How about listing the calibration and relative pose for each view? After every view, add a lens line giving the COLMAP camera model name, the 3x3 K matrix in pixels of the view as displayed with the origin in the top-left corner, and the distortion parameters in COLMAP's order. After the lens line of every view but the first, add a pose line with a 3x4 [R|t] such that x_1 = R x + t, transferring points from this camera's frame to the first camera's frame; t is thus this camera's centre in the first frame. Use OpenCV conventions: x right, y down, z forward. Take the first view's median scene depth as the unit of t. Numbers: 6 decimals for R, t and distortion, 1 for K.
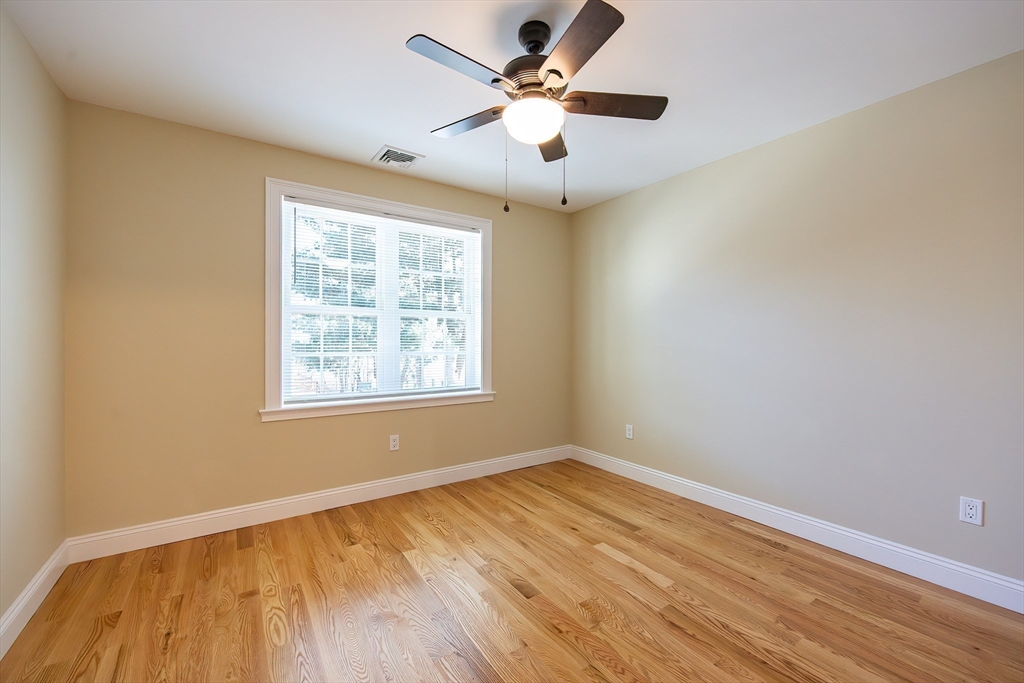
lens RADIAL K [[410.8, 0, 515.2], [0, 410.8, 343.1], [0, 0, 1]] dist [-0.011316, 0.000082]
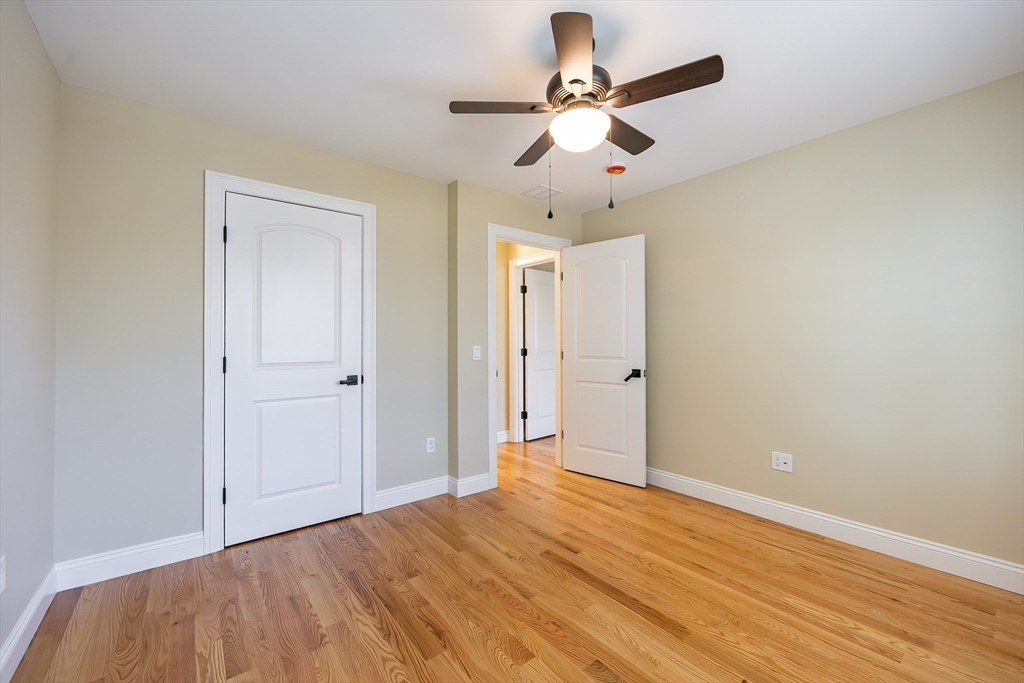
lens RADIAL K [[410.8, 0, 515.2], [0, 410.8, 343.1], [0, 0, 1]] dist [-0.011316, 0.000082]
pose [[-0.997226, 0.000379, -0.074438, 0.277498], [0.000828, 0.999982, -0.005998, -0.000269], [0.074434, -0.006043, -0.997208, 1.968614]]
